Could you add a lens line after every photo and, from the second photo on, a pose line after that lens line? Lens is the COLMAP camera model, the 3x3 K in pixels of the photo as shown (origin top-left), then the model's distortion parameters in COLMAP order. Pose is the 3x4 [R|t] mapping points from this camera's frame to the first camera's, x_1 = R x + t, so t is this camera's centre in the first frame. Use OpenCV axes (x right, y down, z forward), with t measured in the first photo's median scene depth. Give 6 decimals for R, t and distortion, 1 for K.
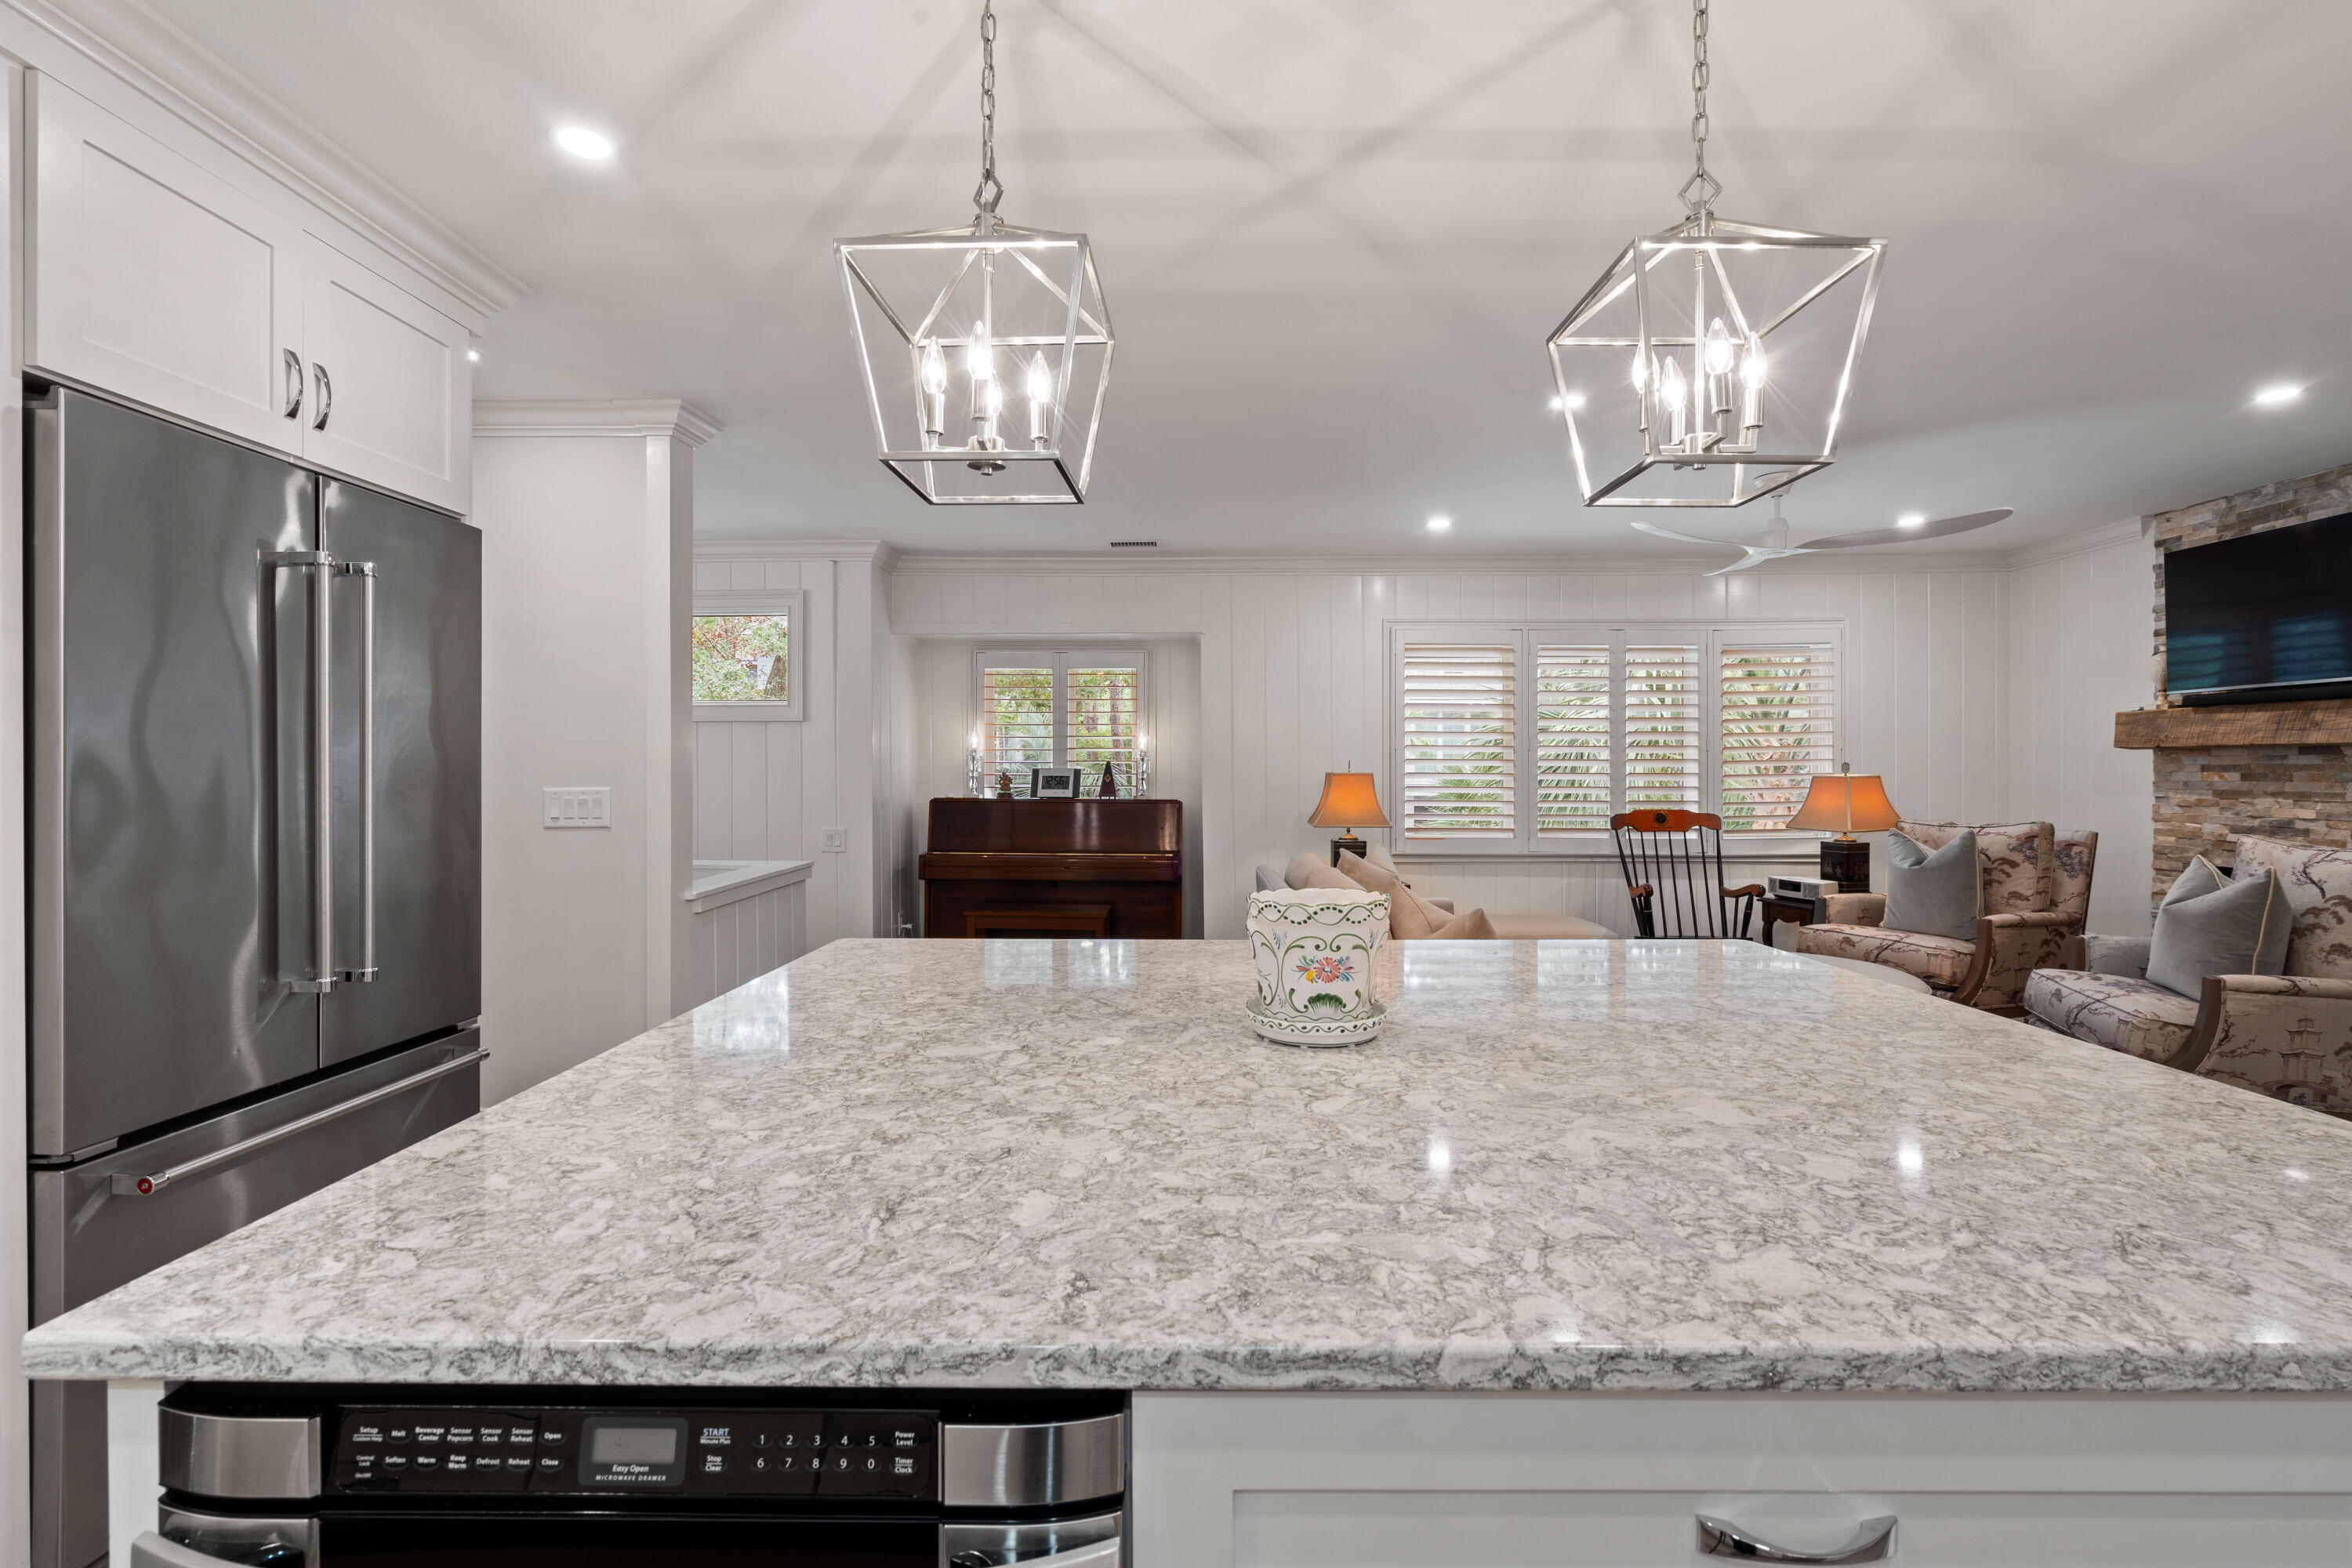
lens RADIAL K [[1060.2, 0, 1176.2], [0, 1060.2, 780.1], [0, 0, 1]] dist [-0.001447, 0.000490]
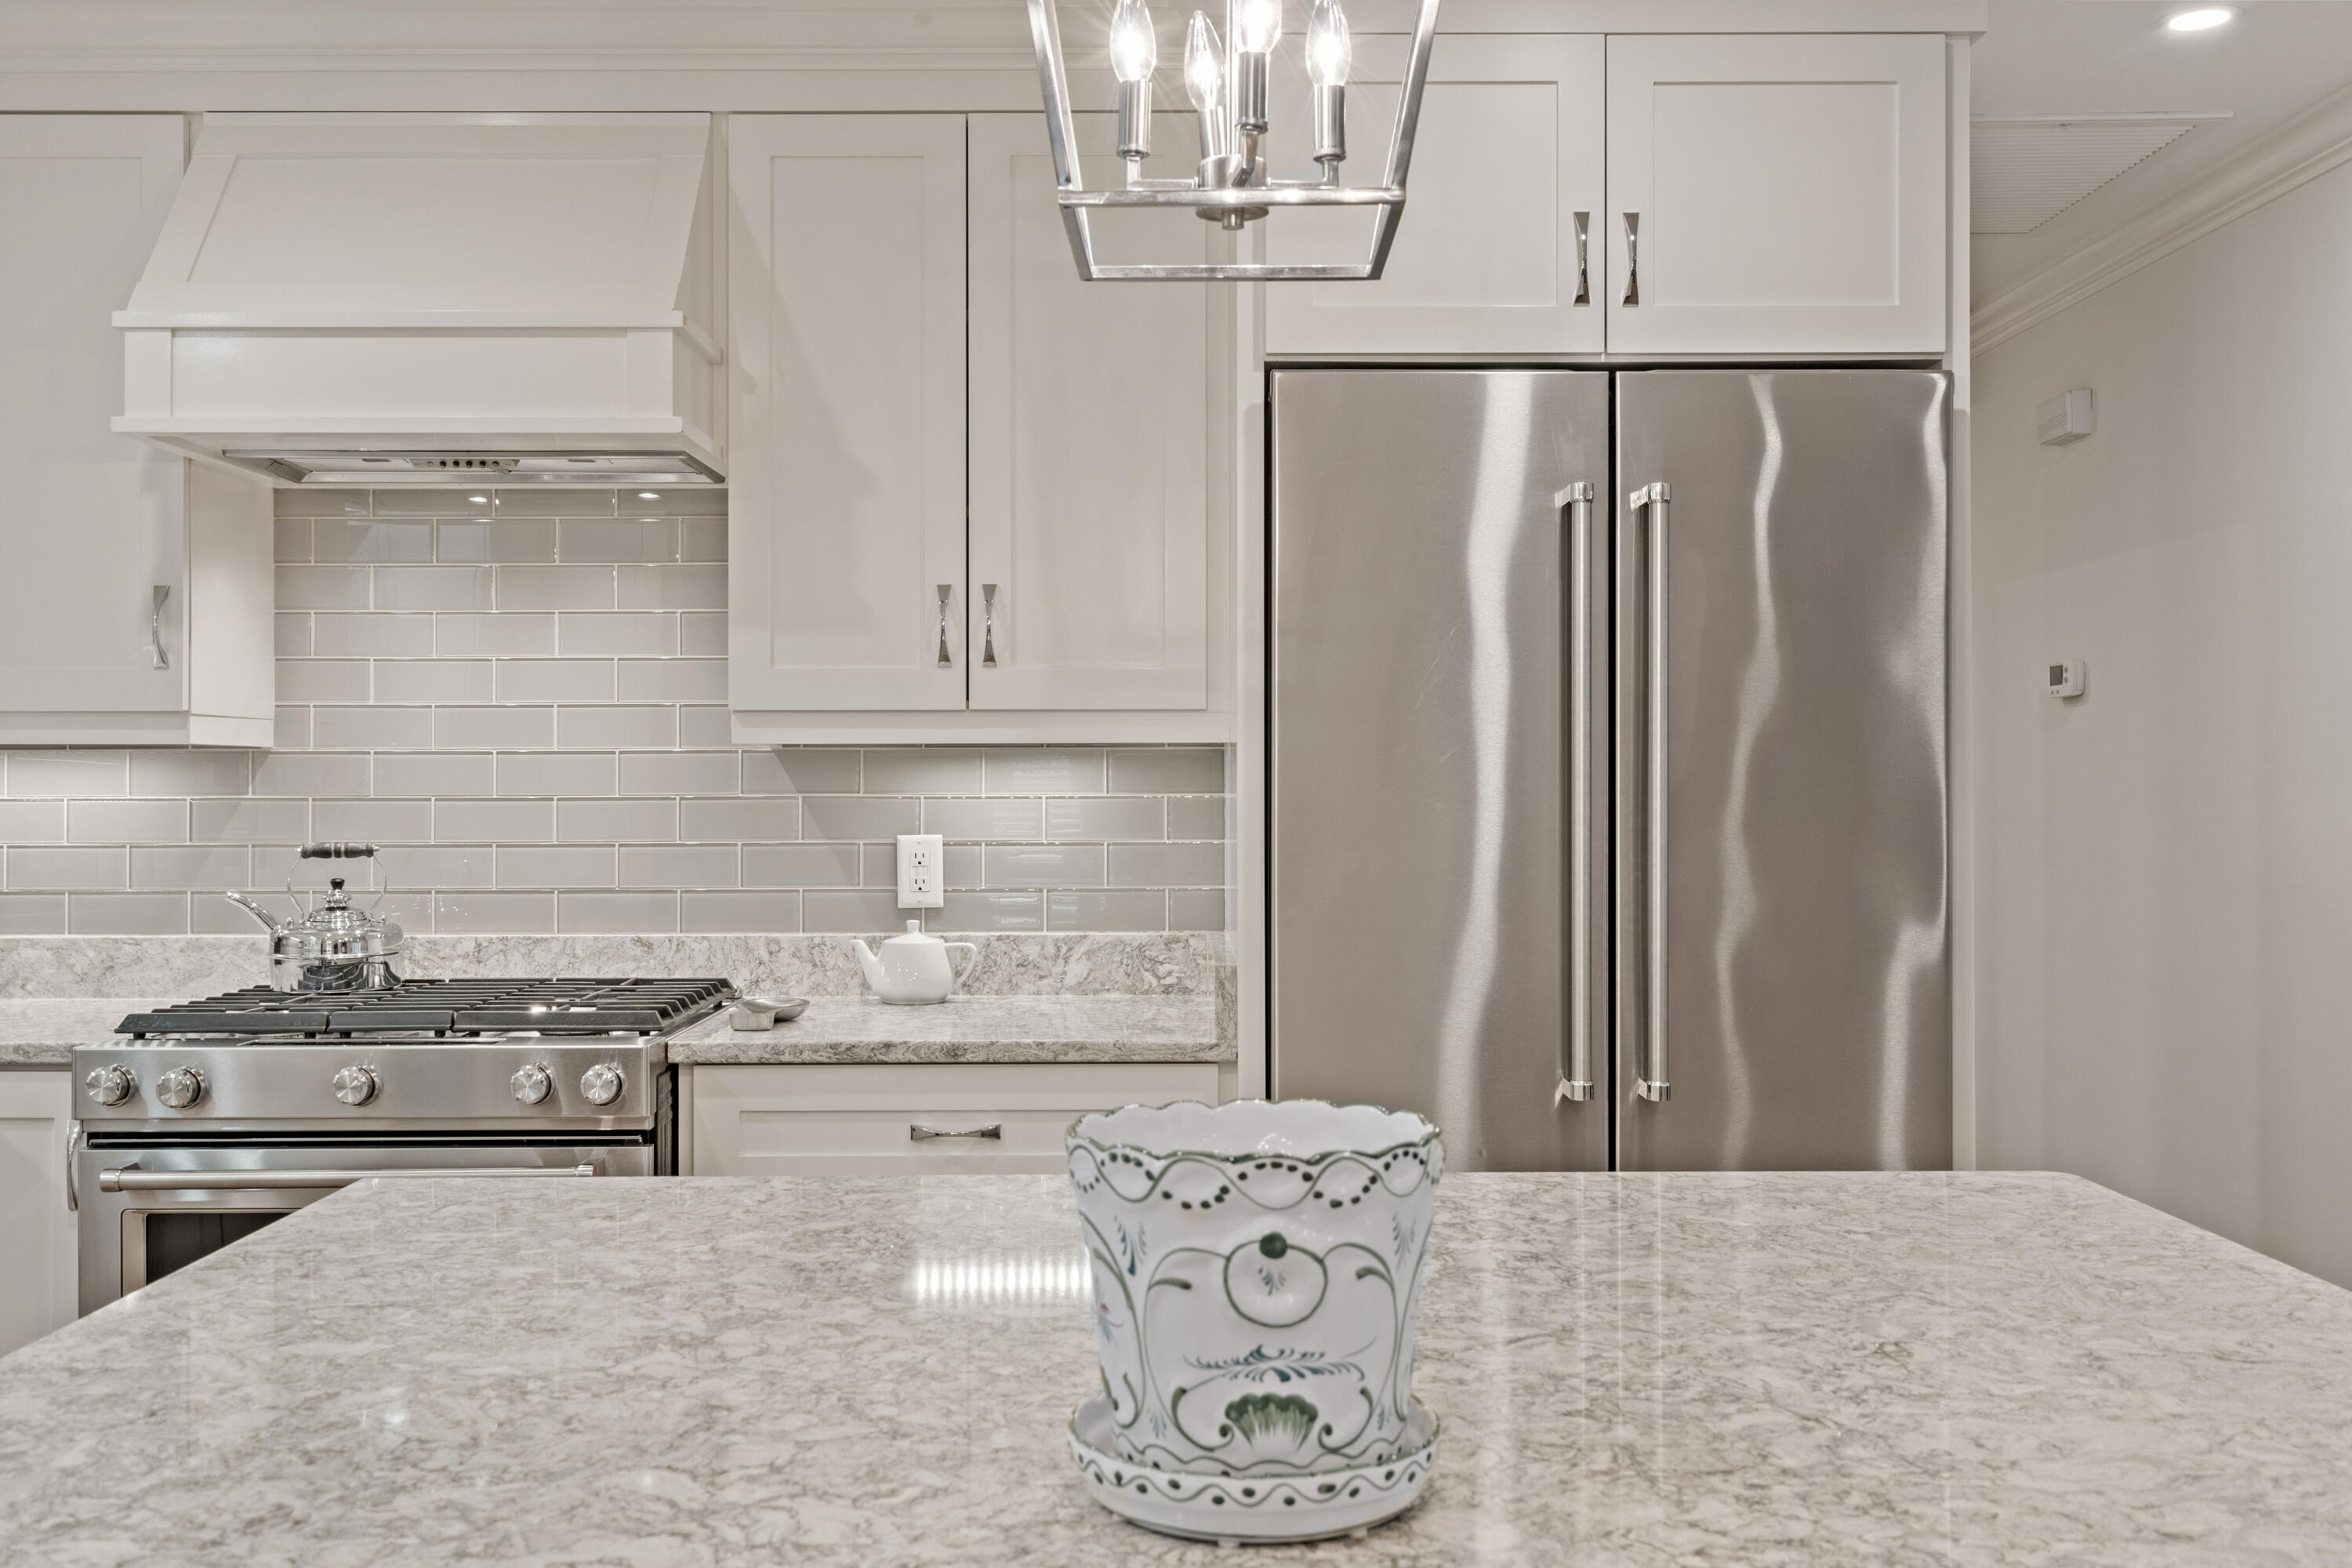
lens RADIAL K [[2172.7, 0, 1176.0], [0, 2172.7, 784.0], [0, 0, 1]] dist [0.004621, 0.014628]
pose [[0.023009, -0.001913, -0.999733, 0.298544], [-0.007433, 0.999970, -0.002084, -0.003346], [0.999708, 0.007479, 0.022994, 0.317107]]
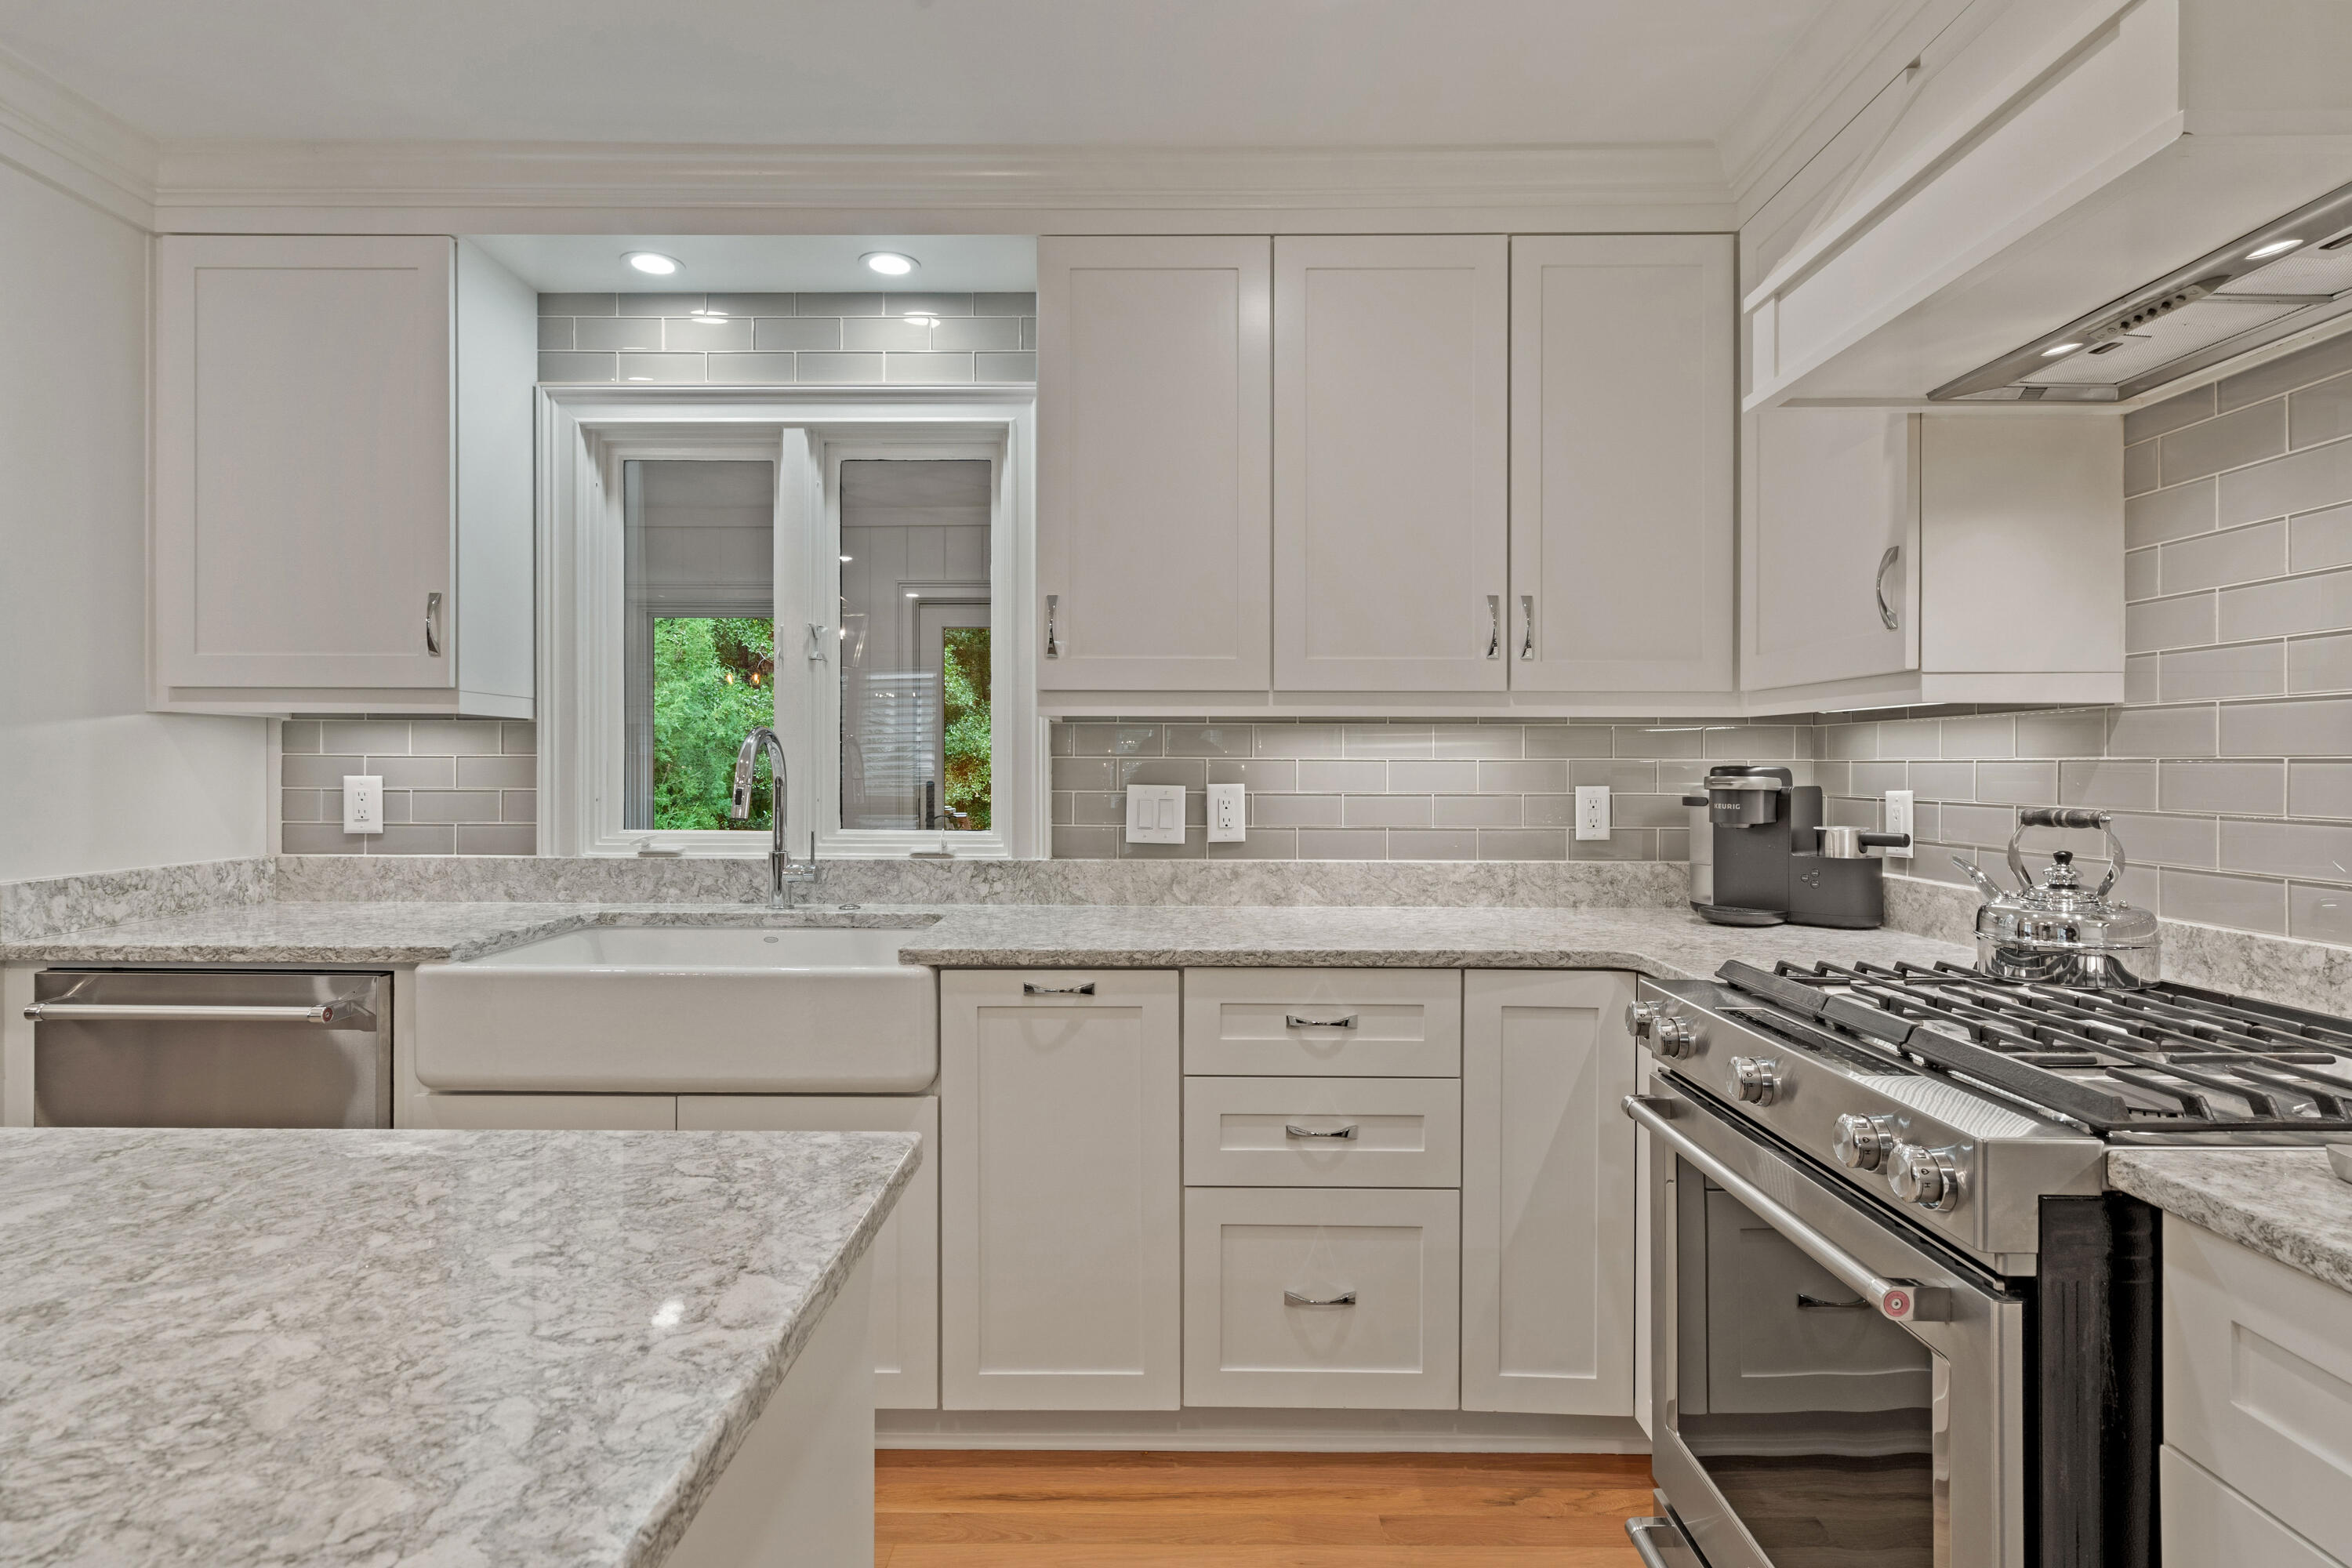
lens RADIAL K [[1209.4, 0, 1172.1], [0, 1209.4, 767.6], [0, 0, 1]] dist [0.004385, 0.000392]
pose [[-0.999973, -0.004608, -0.005807, -0.219661], [-0.004674, 0.999925, 0.011350, 0.002652], [0.005754, 0.011377, -0.999919, 0.406193]]
